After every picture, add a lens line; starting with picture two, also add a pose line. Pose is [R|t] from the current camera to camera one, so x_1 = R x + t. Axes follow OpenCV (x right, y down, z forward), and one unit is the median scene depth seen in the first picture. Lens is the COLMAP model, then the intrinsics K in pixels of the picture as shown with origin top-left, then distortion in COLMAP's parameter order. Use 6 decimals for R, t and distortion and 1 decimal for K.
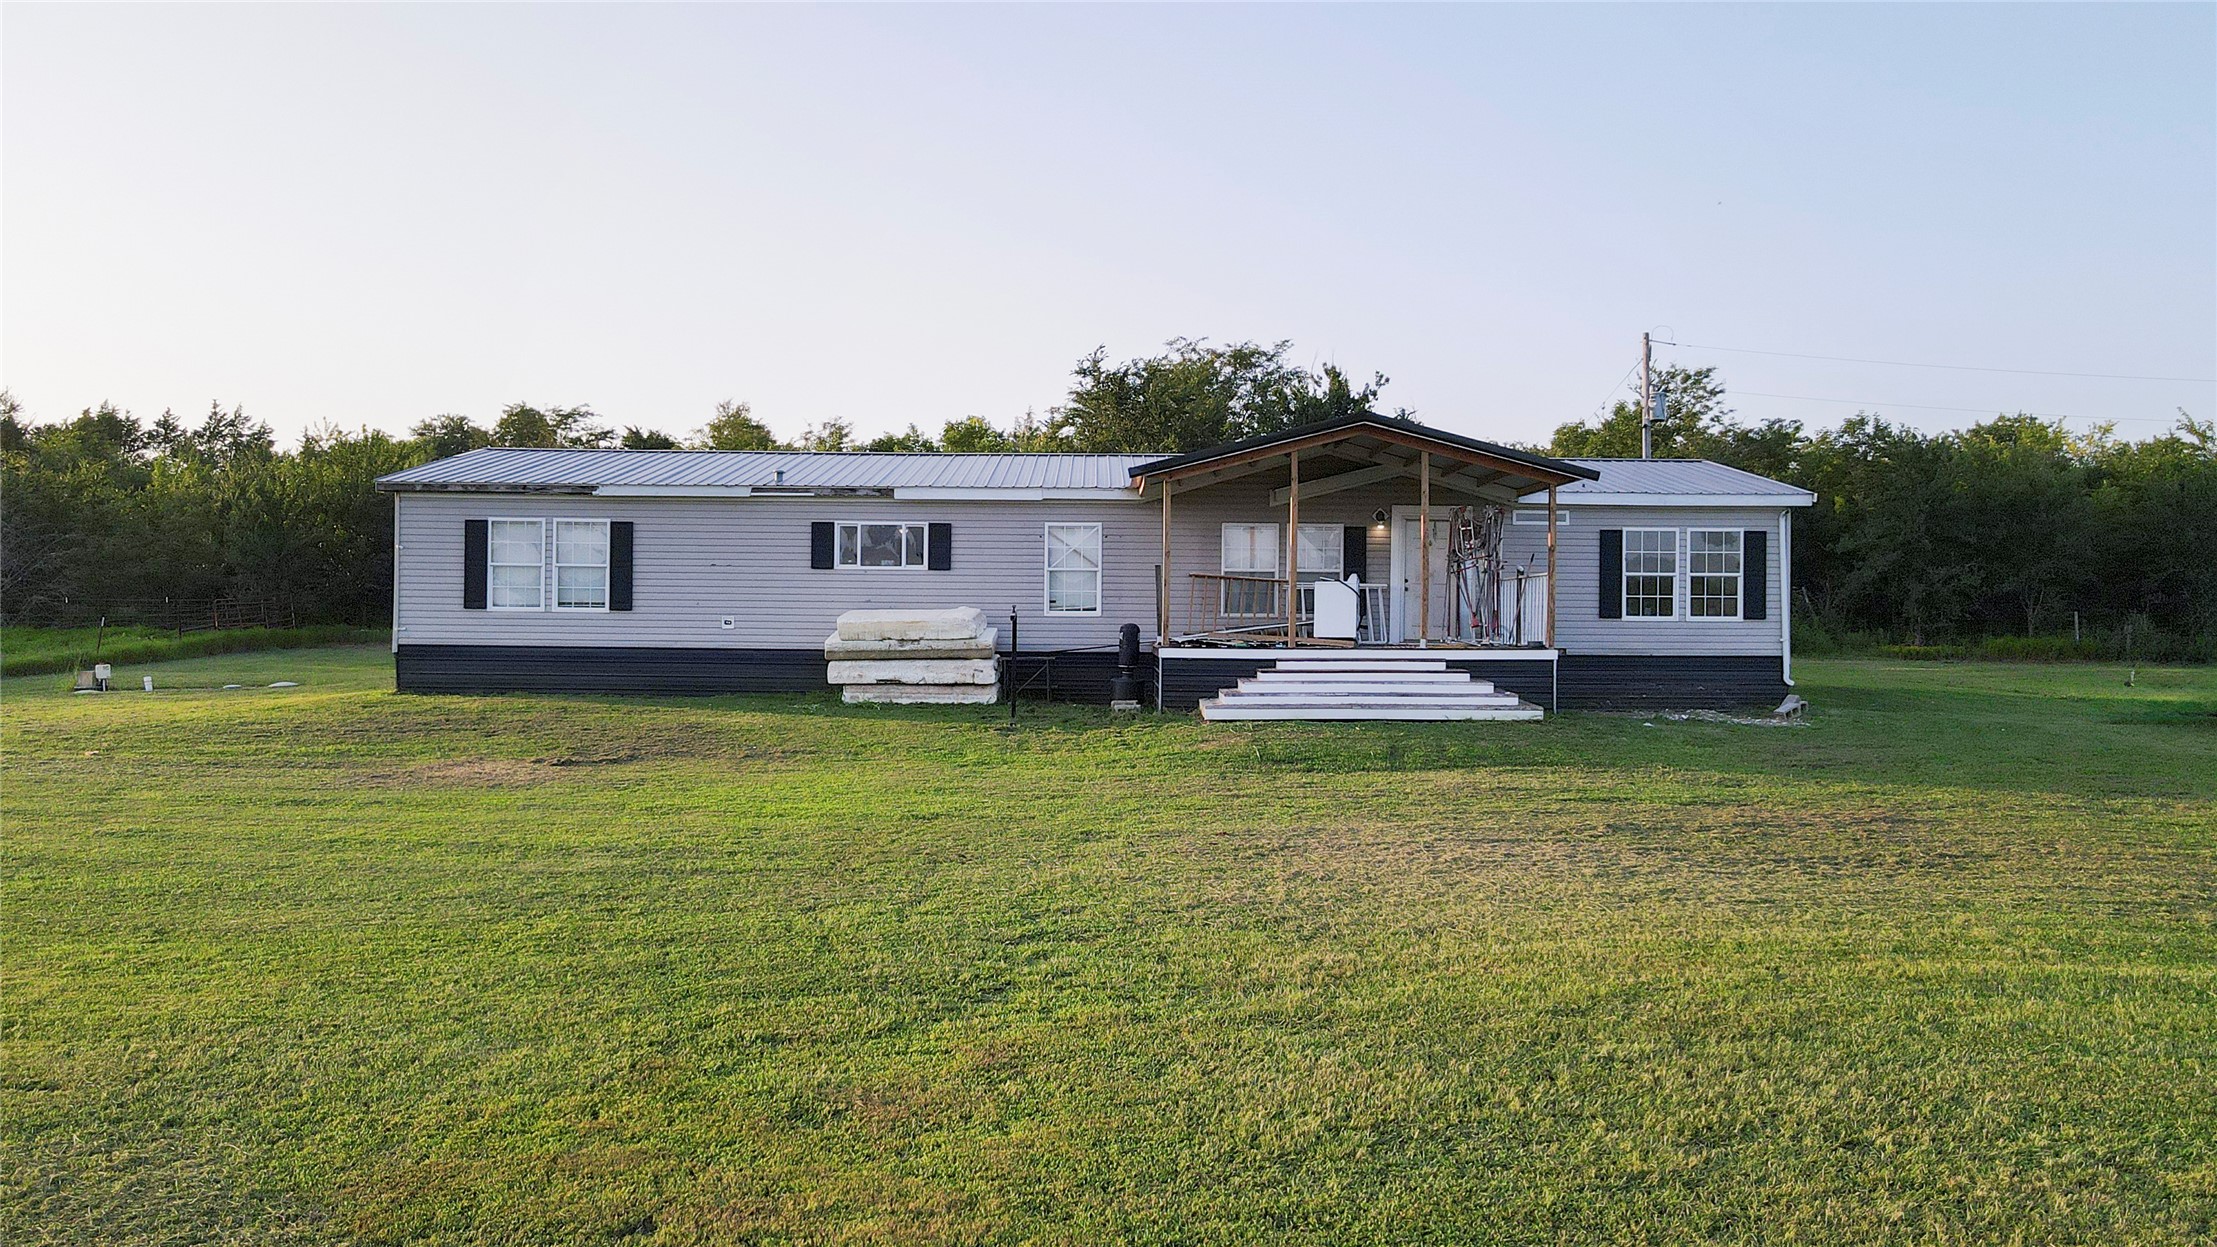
lens RADIAL K [[1623.5, 0, 1108.5], [0, 1623.5, 623.5], [0, 0, 1]] dist [0.006690, 0.021713]
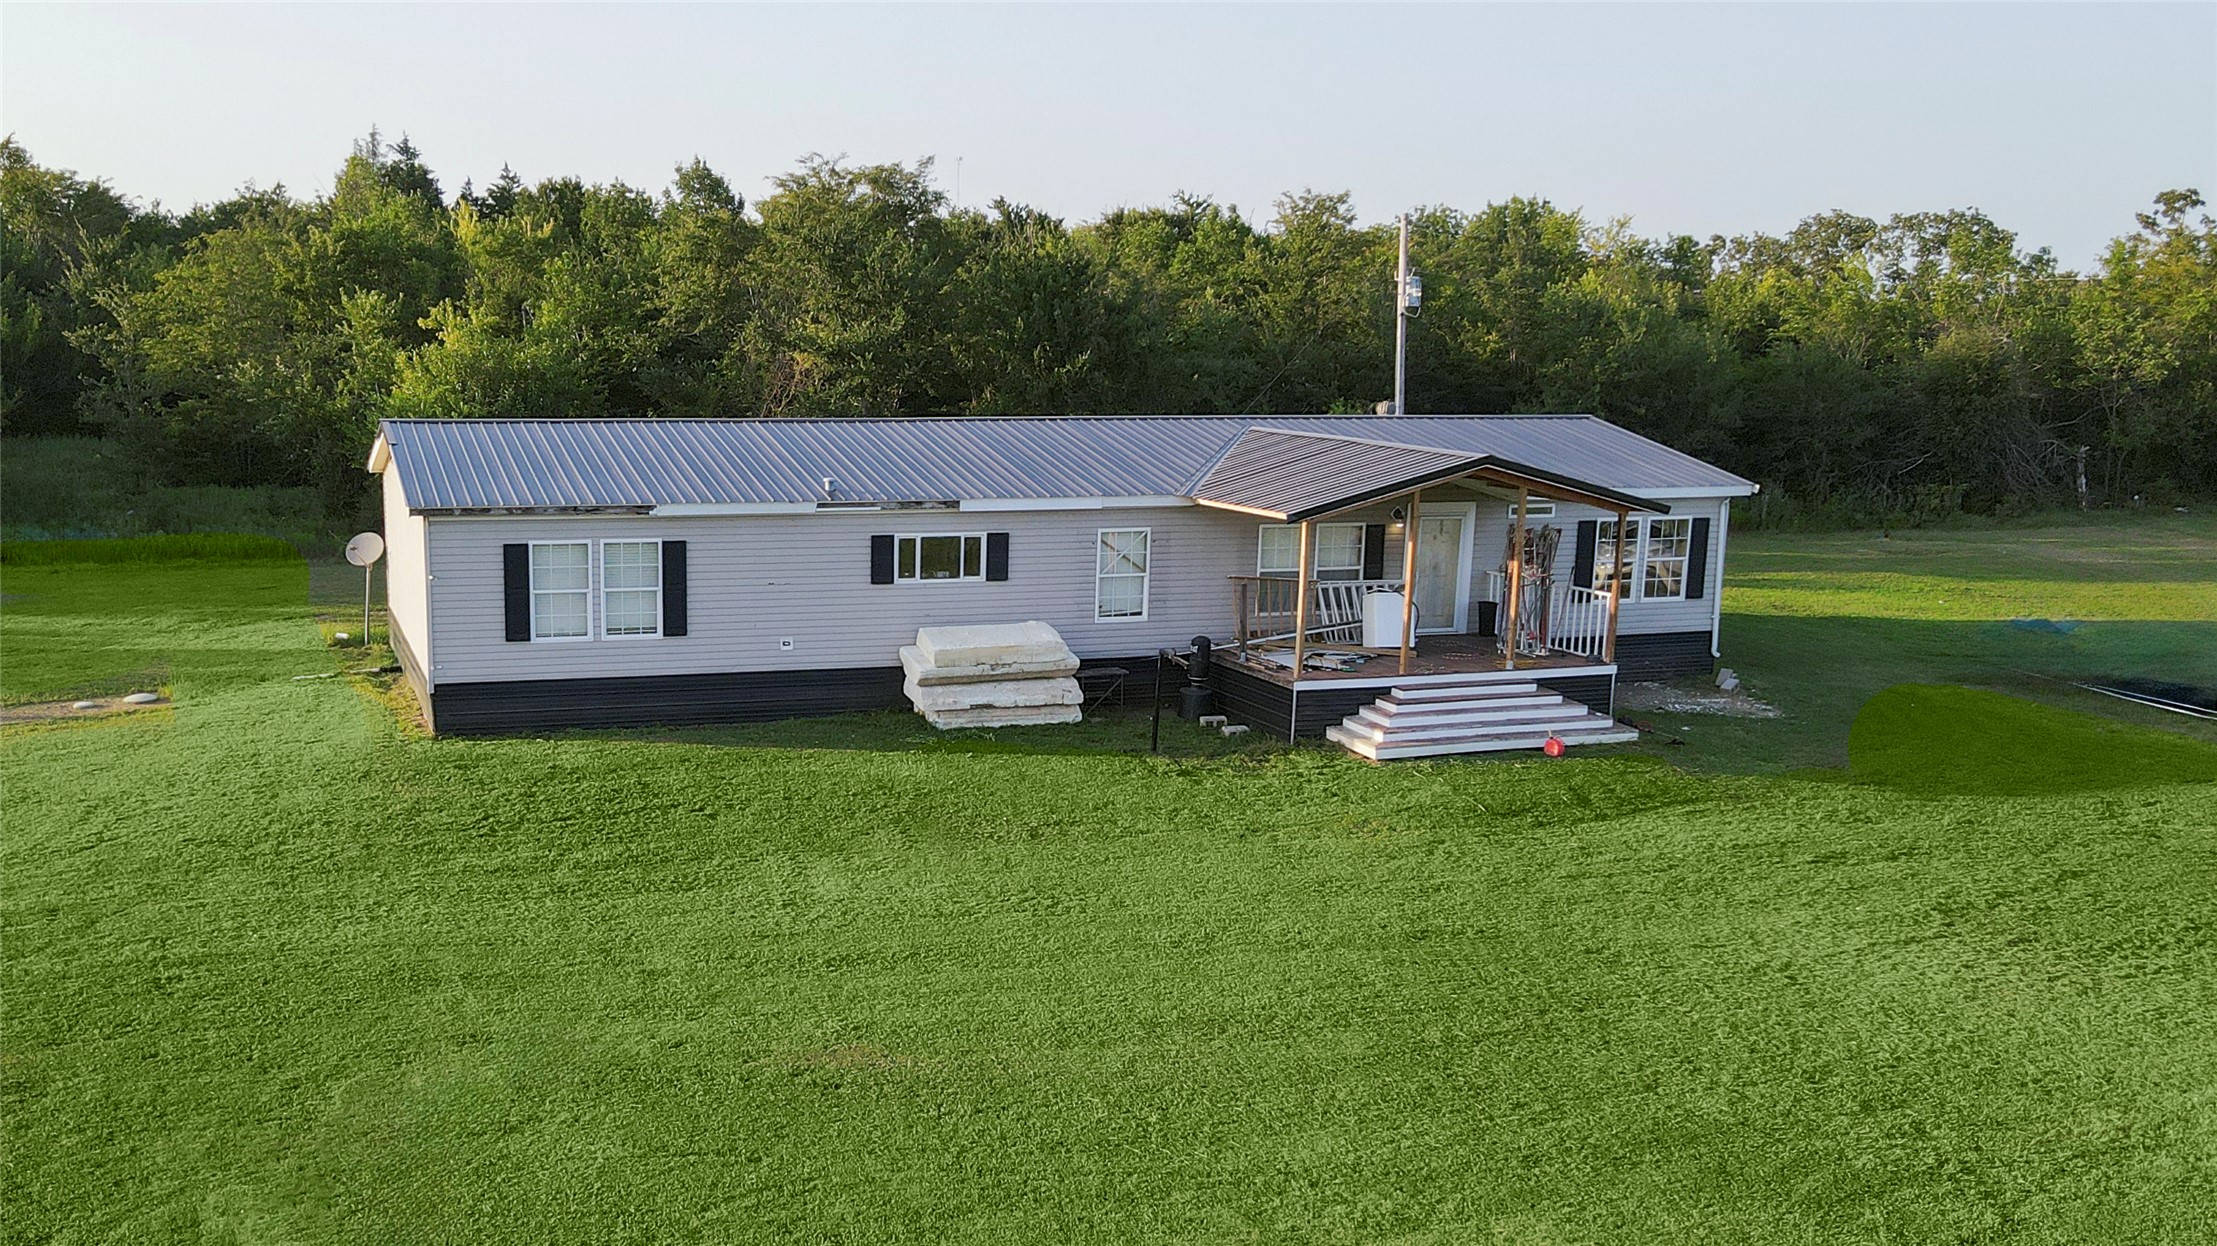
lens RADIAL K [[1986.2, 0, 887.5], [0, 1986.2, 757.0], [0, 0, 1]] dist [0.002125, 0.011874]
pose [[0.956810, -0.060516, 0.284347, -0.512241], [-0.000140, 0.977999, 0.208612, -0.178226], [-0.290715, -0.199642, 0.935750, -0.118461]]
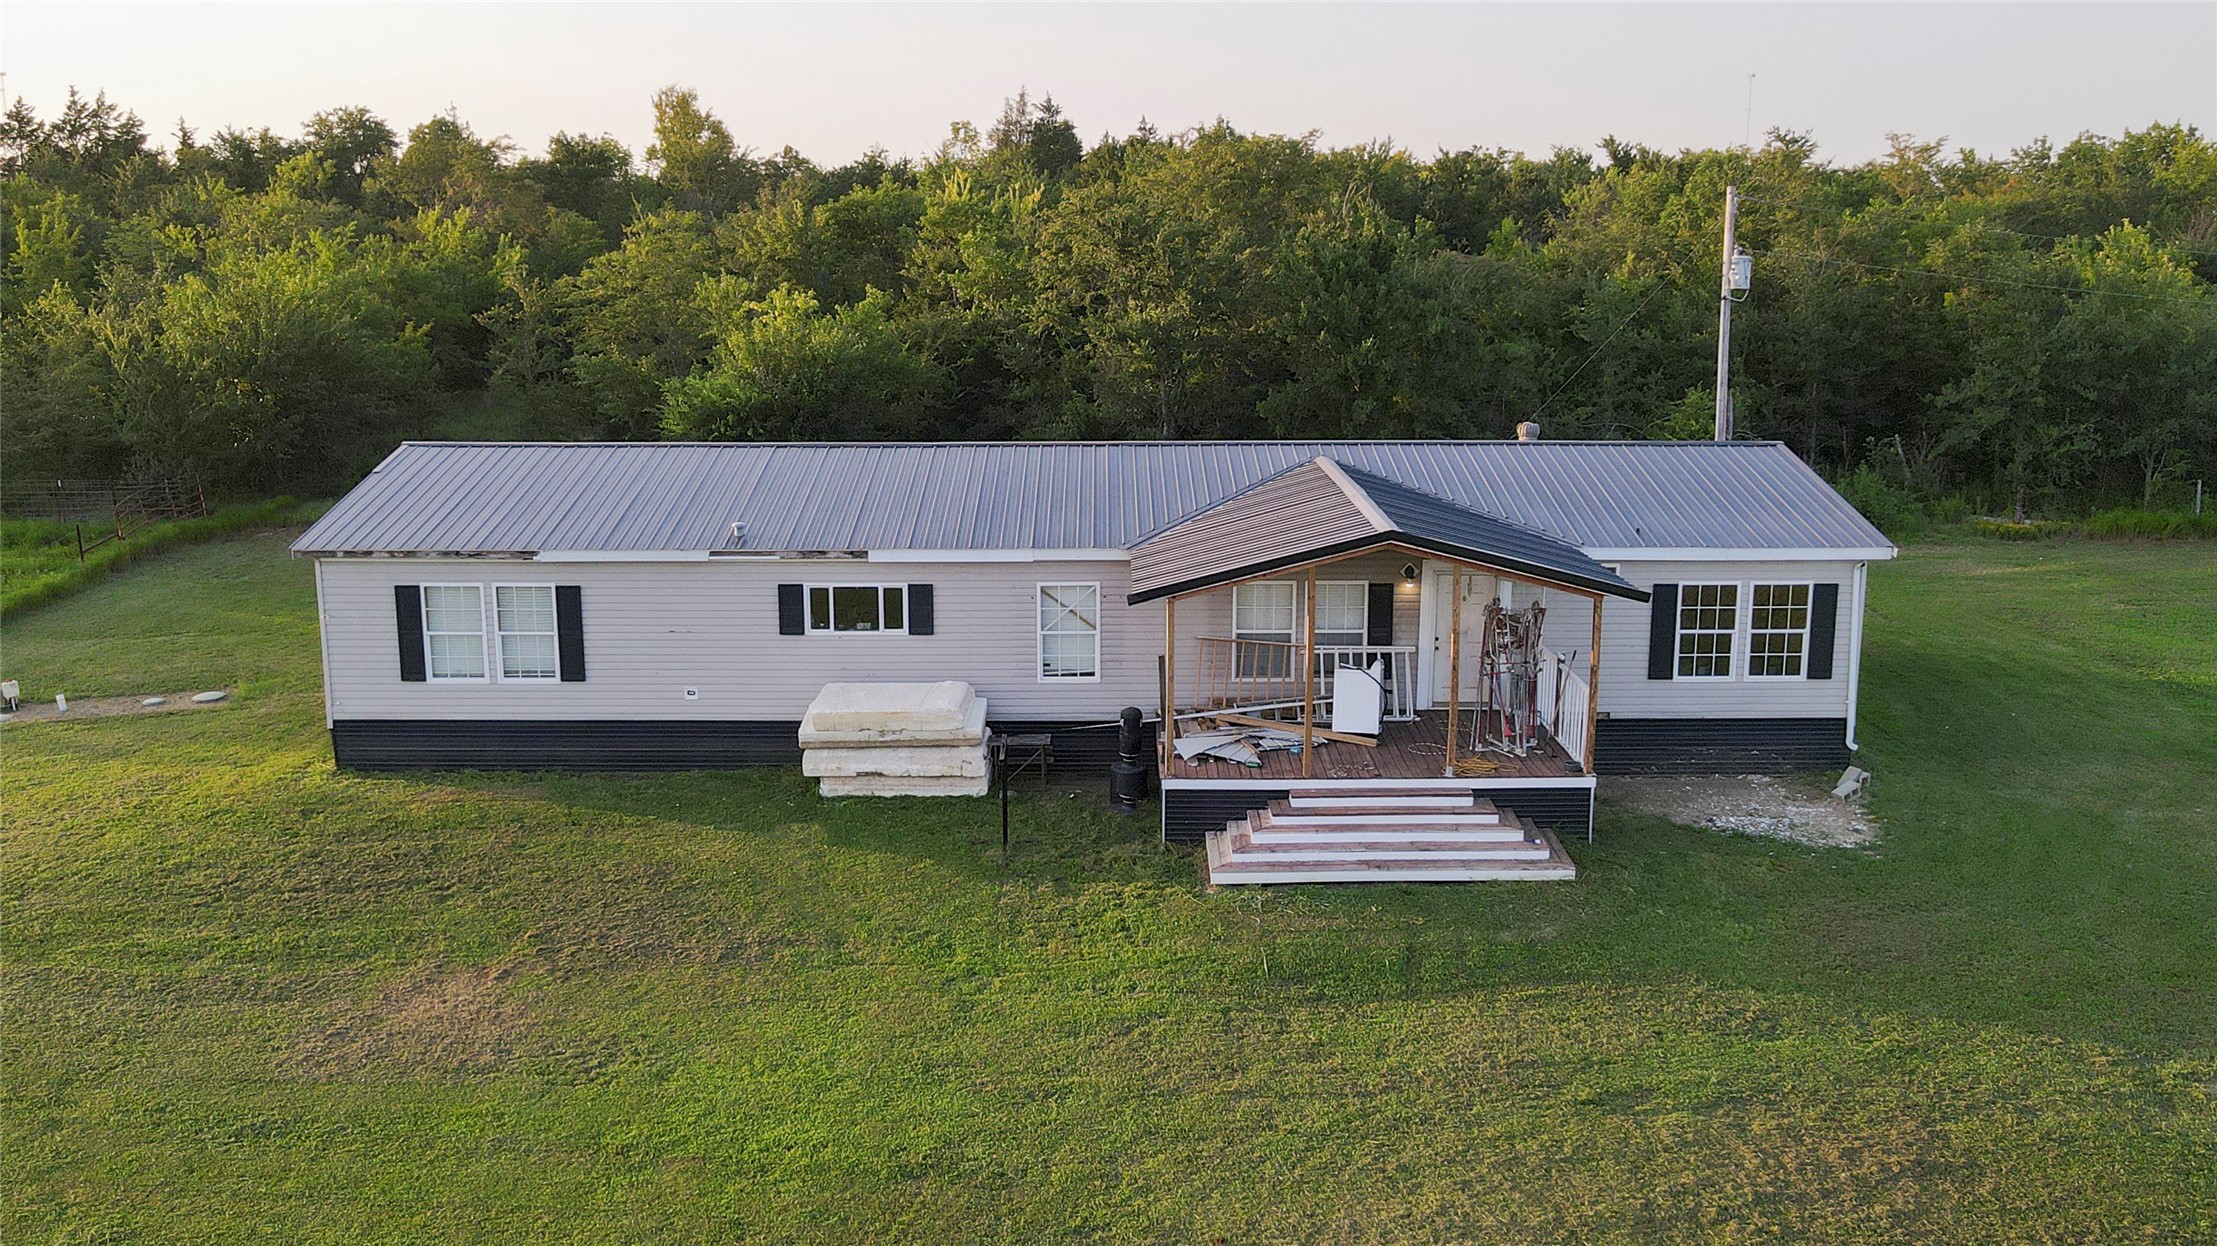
lens RADIAL K [[1827.2, 0, 1108.5], [0, 1827.2, 623.0], [0, 0, 1]] dist [0.001011, 0.024114]
pose [[0.999941, -0.008388, -0.006901, 0.007536], [0.009599, 0.979734, 0.200073, -0.242324], [0.005083, -0.200128, 0.979757, 0.002946]]
